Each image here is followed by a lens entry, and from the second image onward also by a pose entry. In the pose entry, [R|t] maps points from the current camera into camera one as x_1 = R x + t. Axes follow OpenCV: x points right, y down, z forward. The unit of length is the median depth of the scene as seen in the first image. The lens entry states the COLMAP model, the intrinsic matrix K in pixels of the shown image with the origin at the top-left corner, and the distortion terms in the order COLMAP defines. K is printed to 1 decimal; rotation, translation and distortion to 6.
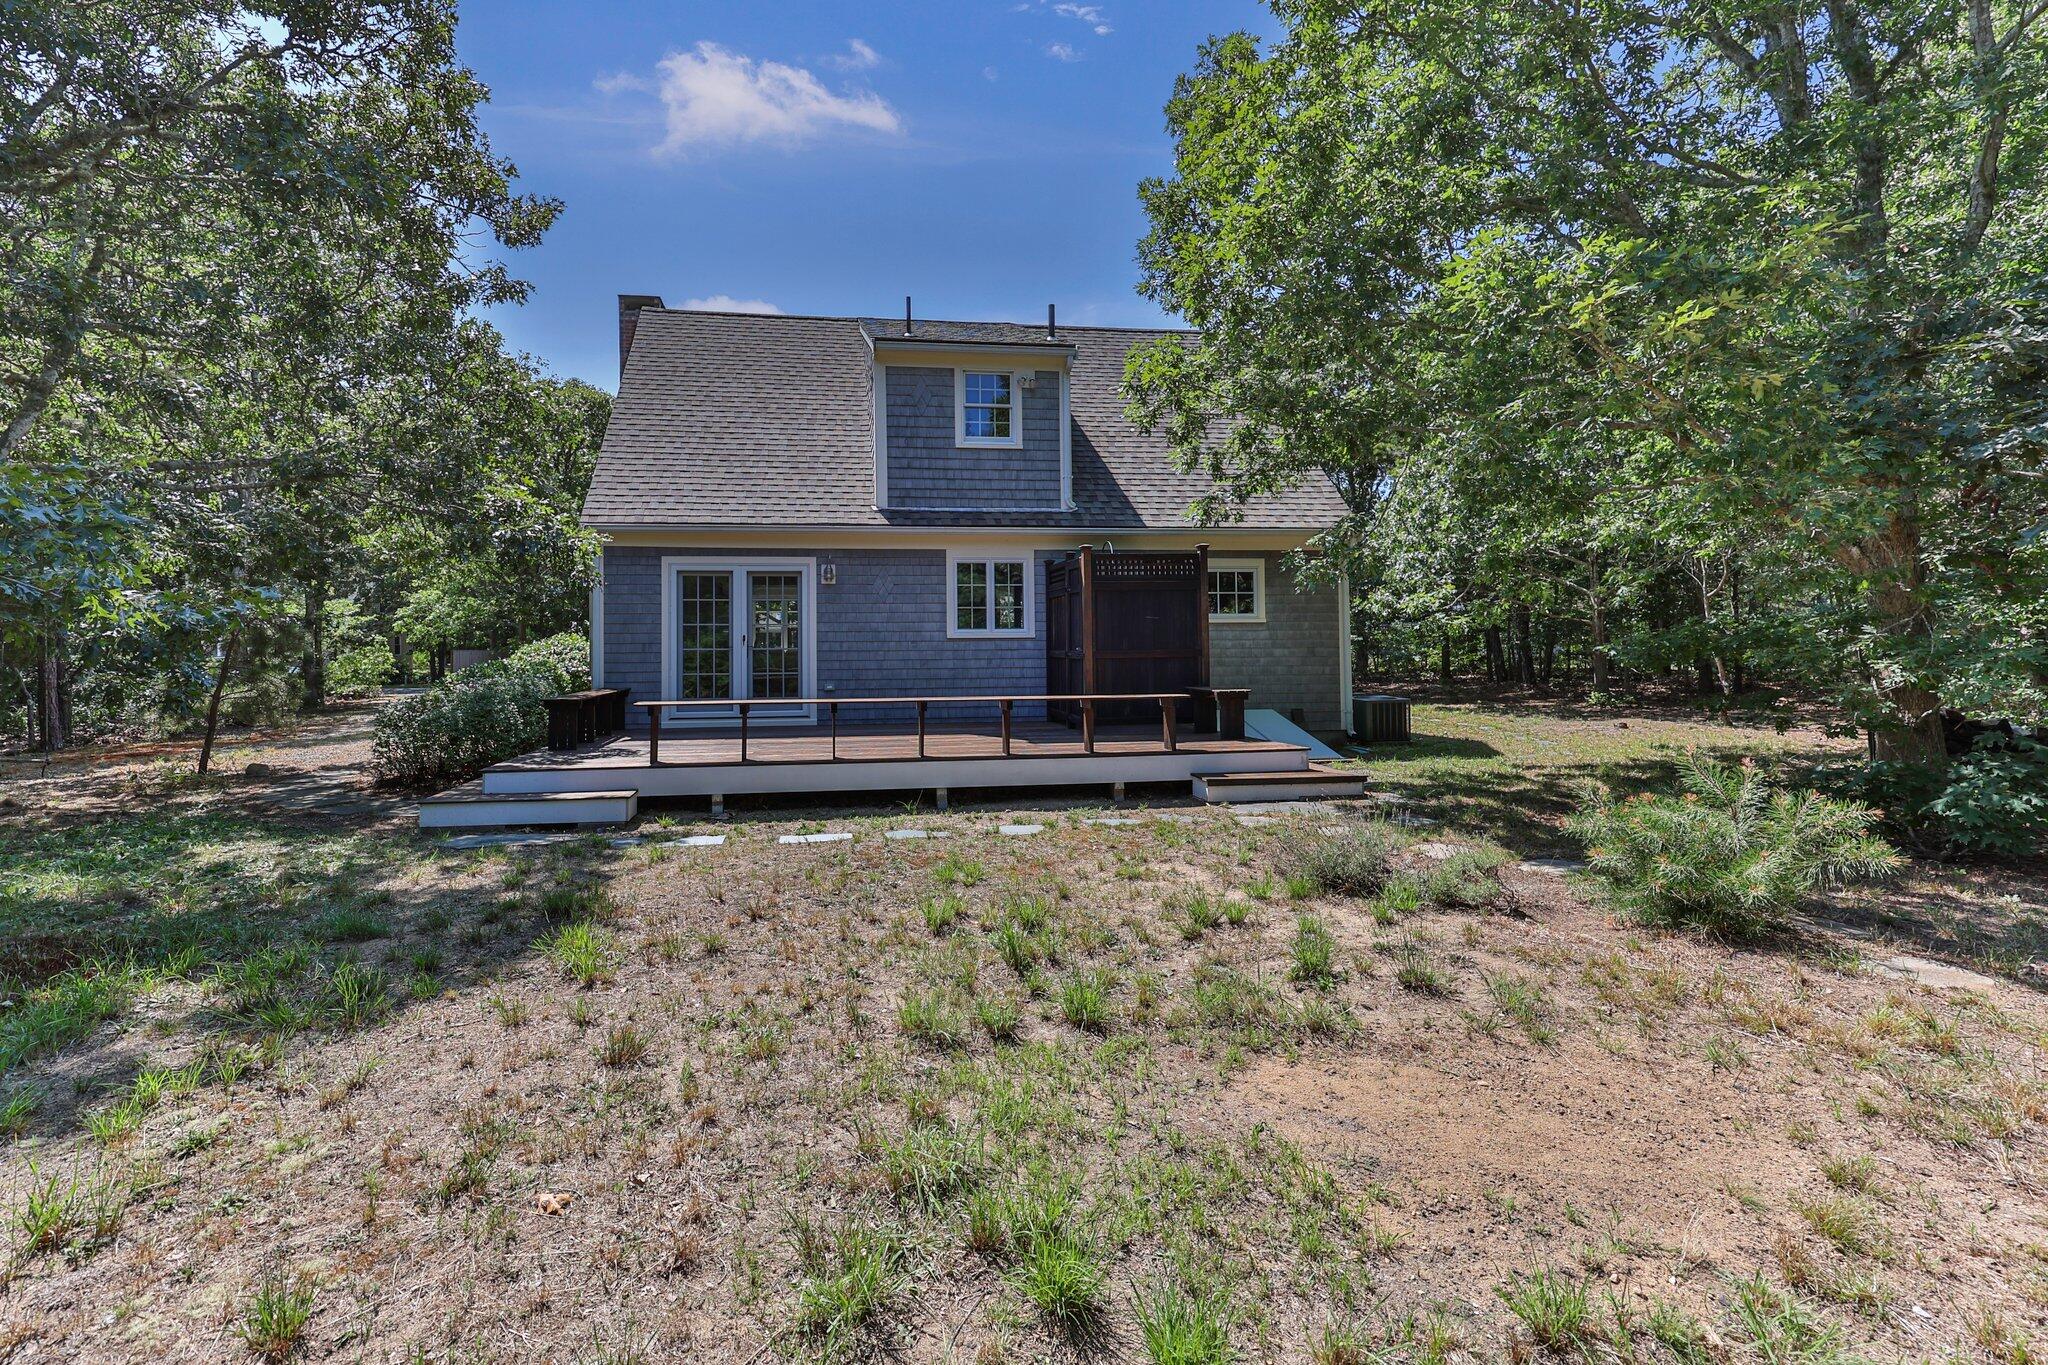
lens RADIAL K [[901.2, 0, 998.4], [0, 901.2, 676.5], [0, 0, 1]] dist [0.027852, 0.000072]
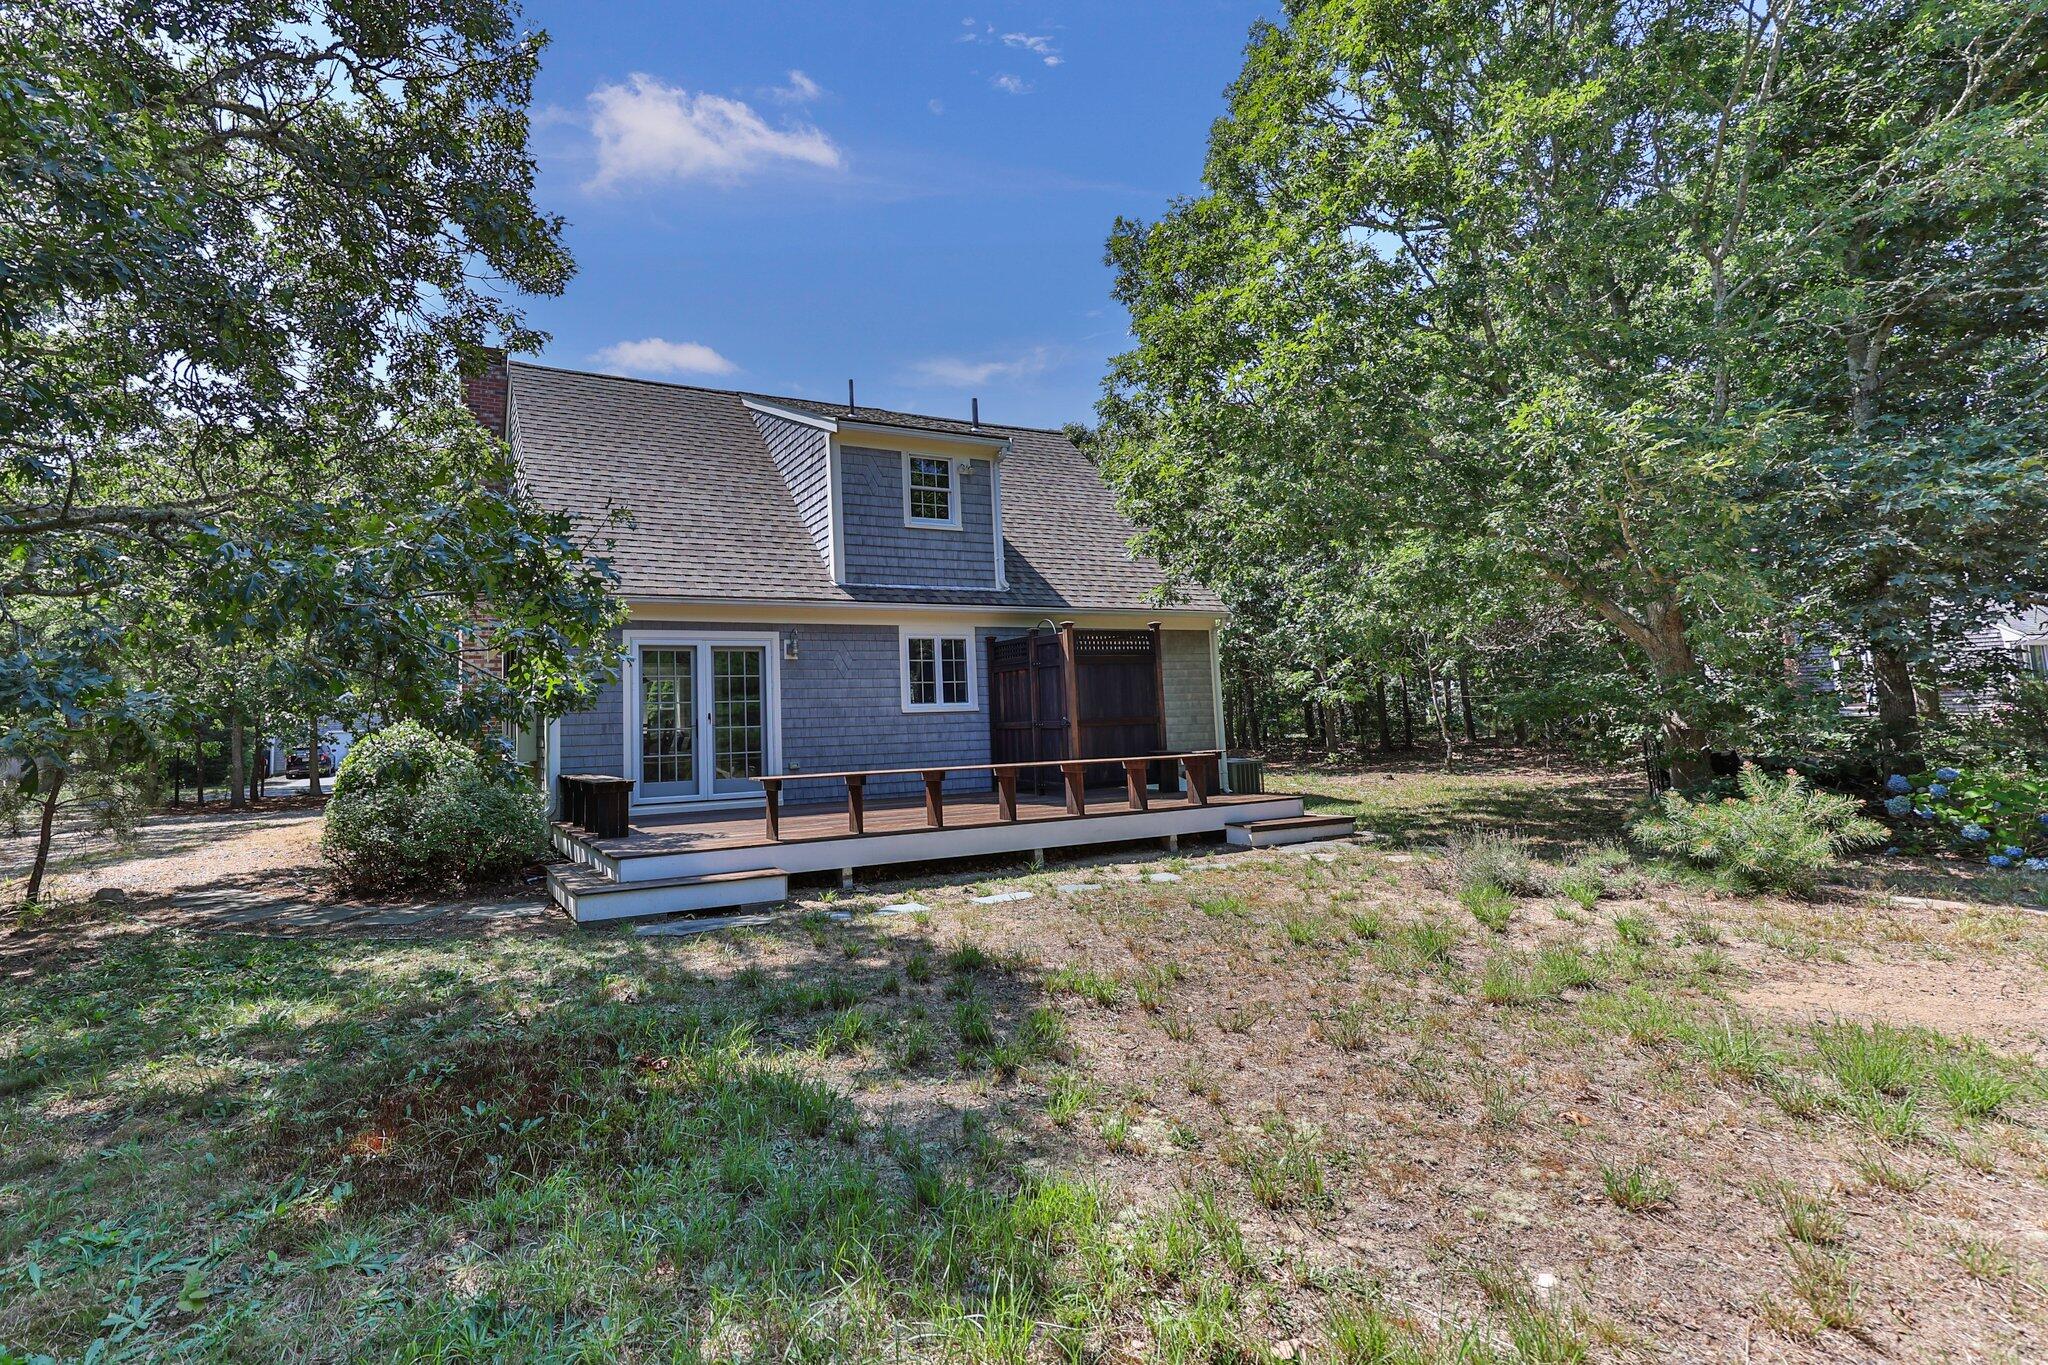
lens RADIAL K [[940.8, 0, 904.2], [0, 940.8, 701.2], [0, 0, 1]] dist [0.025759, -0.000073]
pose [[0.950008, -0.015081, 0.311862, -0.387973], [0.036428, 0.997365, -0.062737, 0.010953], [-0.310094, 0.070961, 0.948054, -0.000905]]
